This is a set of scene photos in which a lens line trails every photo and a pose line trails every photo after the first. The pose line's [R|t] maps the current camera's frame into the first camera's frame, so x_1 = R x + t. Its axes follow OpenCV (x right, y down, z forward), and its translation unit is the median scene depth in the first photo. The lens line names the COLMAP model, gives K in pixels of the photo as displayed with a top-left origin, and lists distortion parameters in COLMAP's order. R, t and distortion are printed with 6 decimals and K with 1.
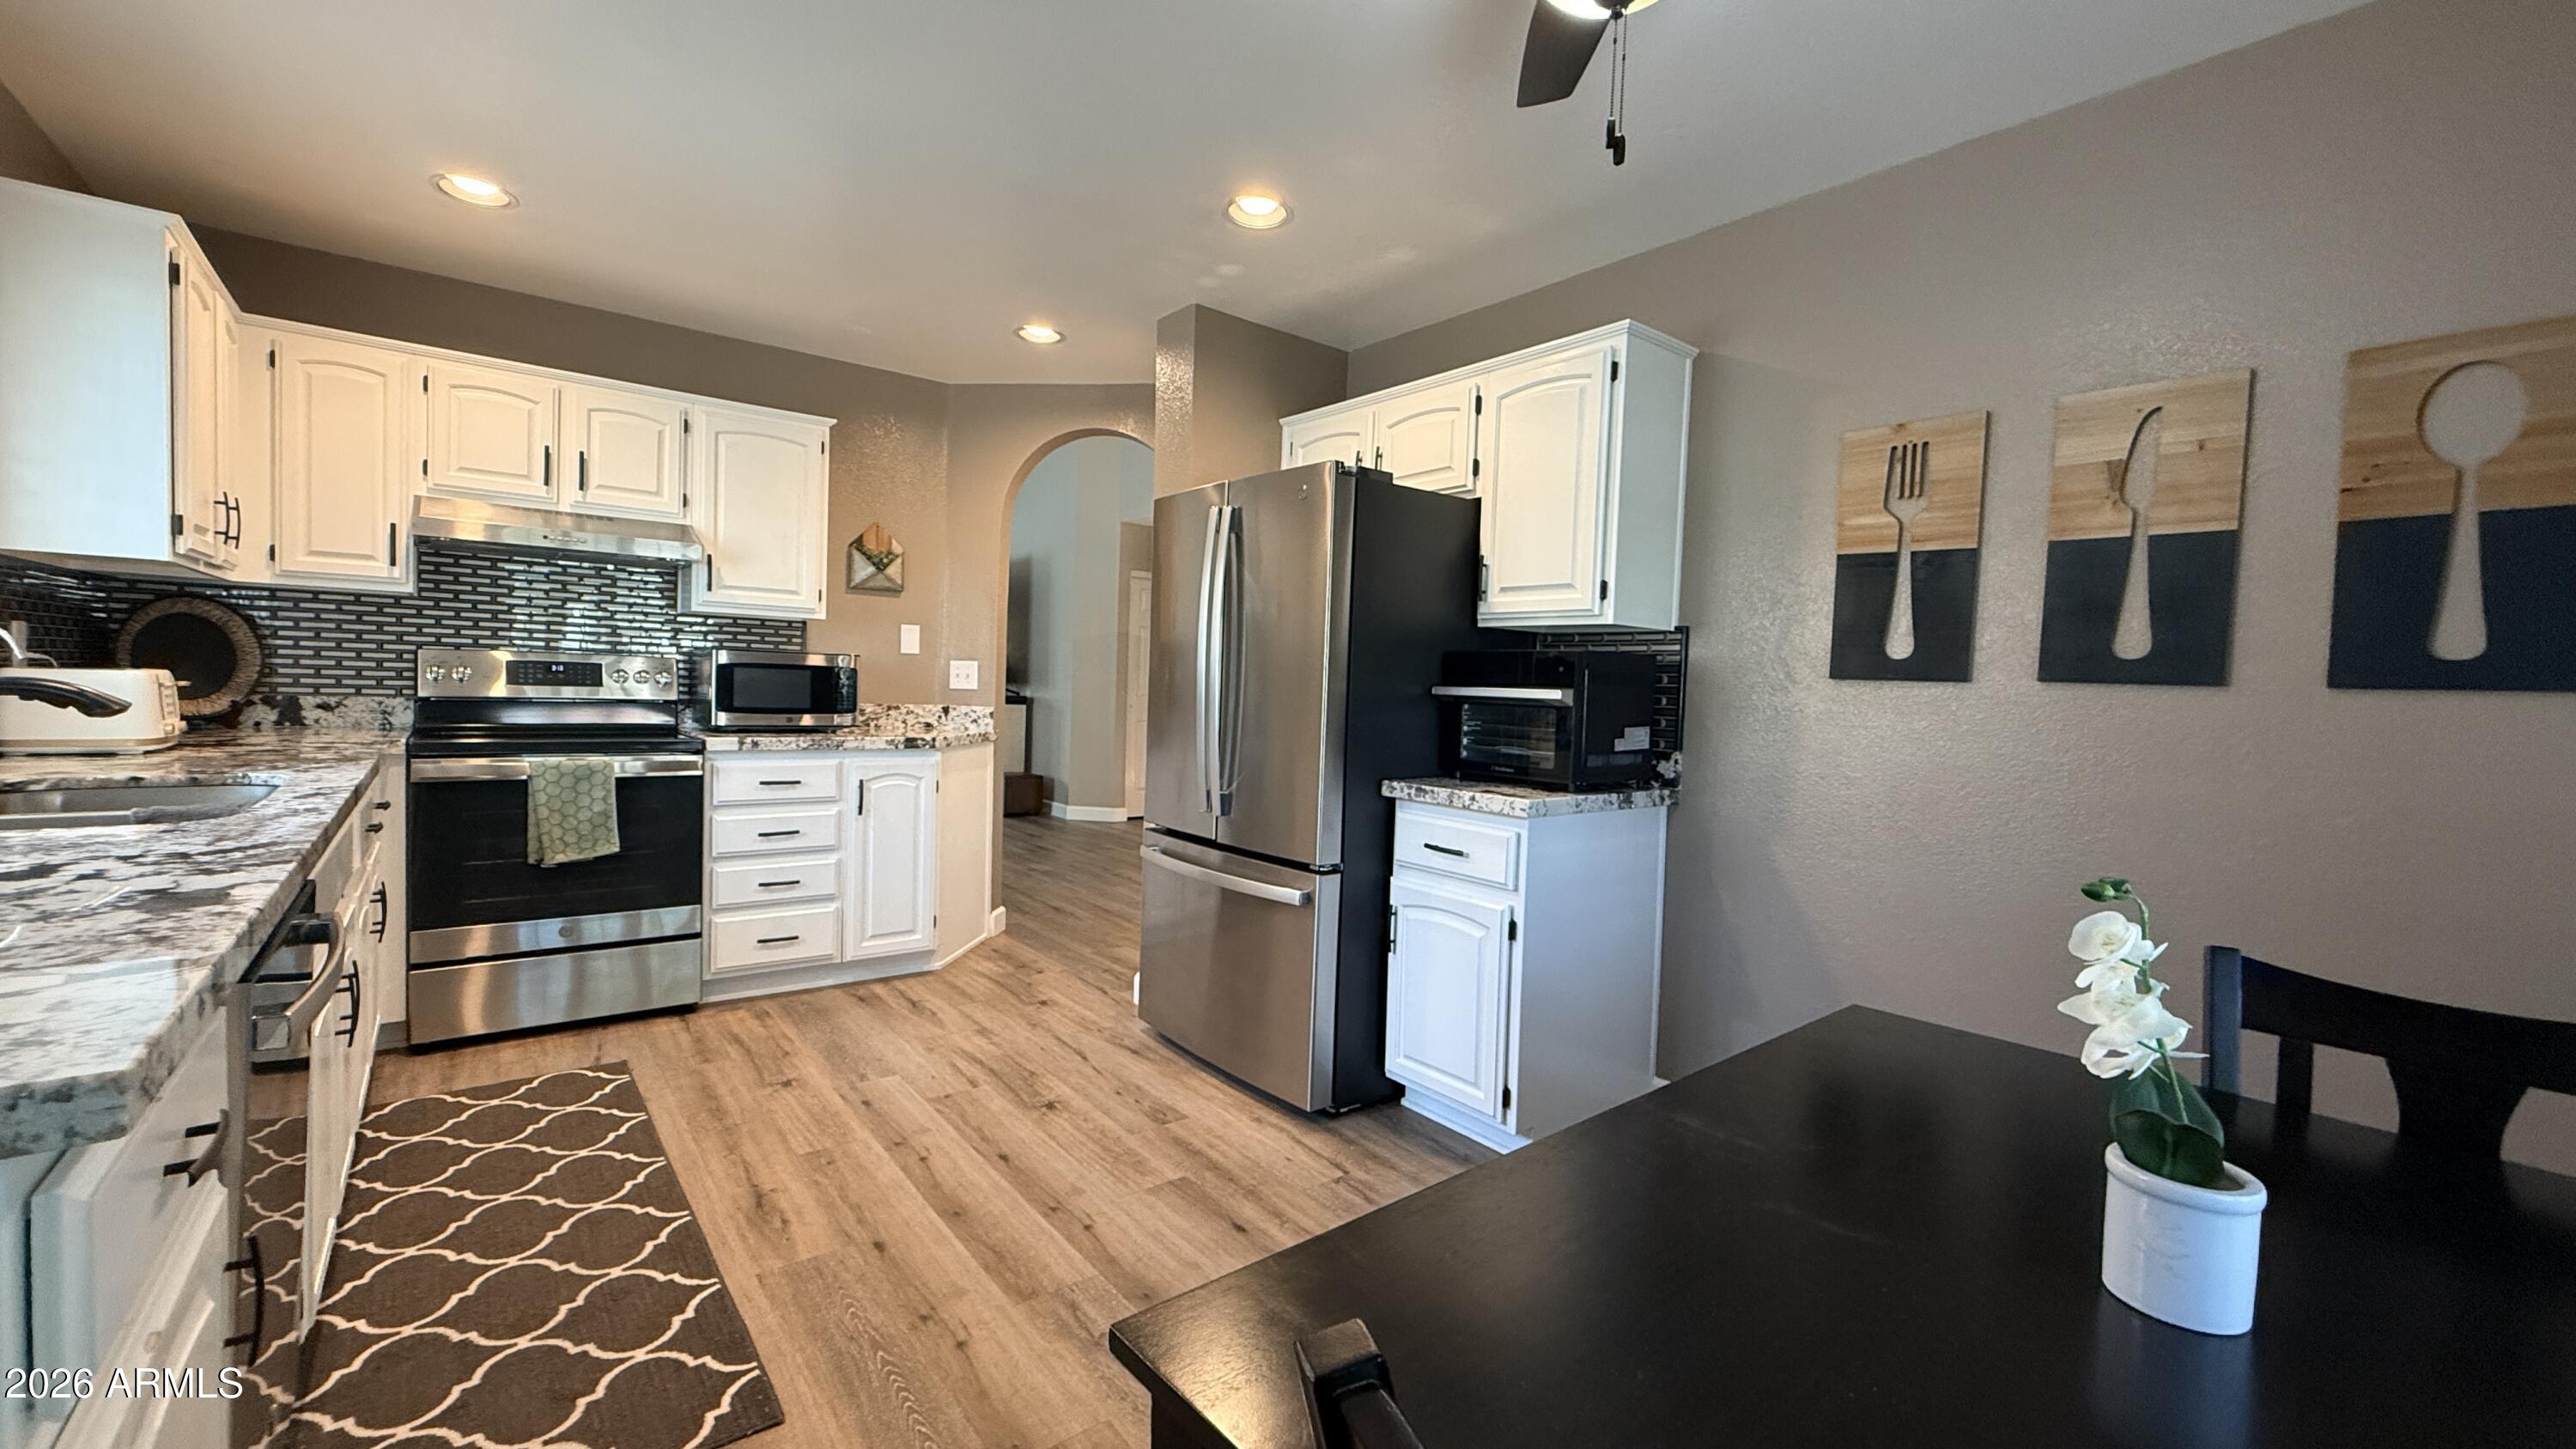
lens RADIAL K [[1010.1, 0, 1288.0], [0, 1010.1, 724.5], [0, 0, 1]] dist [-0.000405, -0.000014]
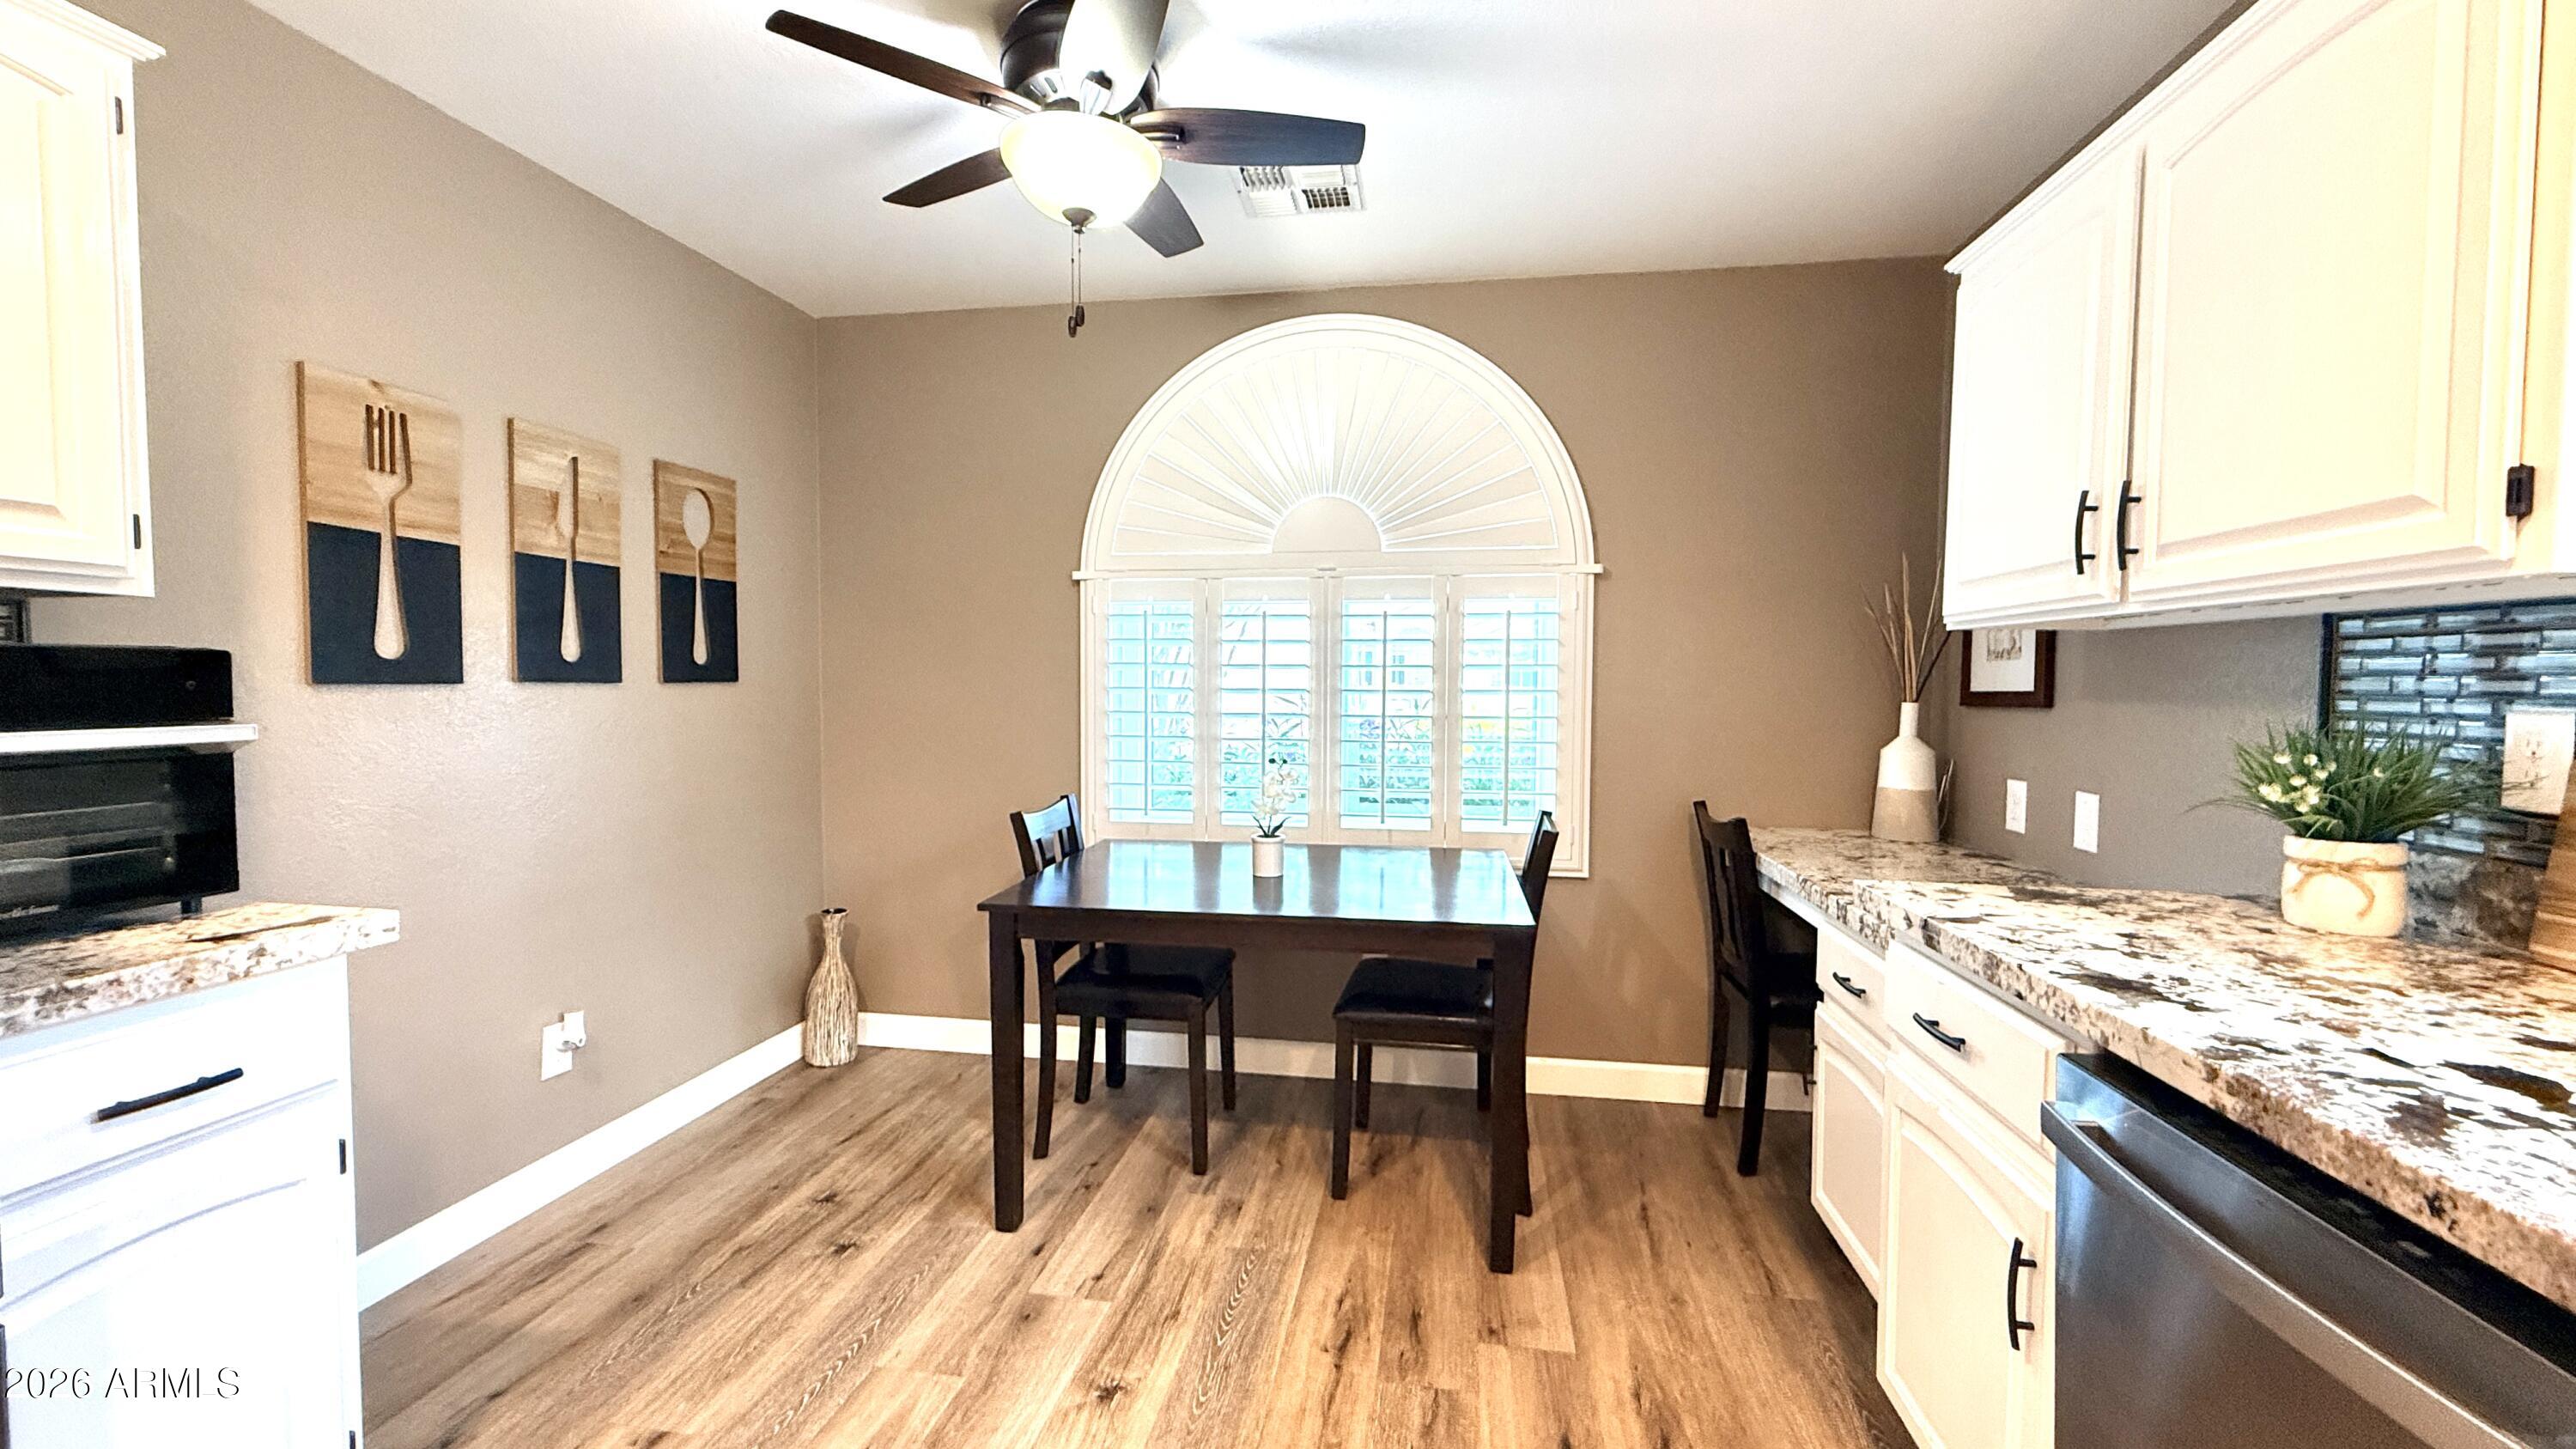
lens RADIAL K [[1010.1, 0, 1288.0], [0, 1010.1, 724.5], [0, 0, 1]] dist [-0.000405, -0.000014]
pose [[-0.660472, -0.073390, 0.747255, -0.562037], [0.003074, 0.994939, 0.100433, -0.094463], [-0.750844, 0.068630, -0.656904, 1.011298]]
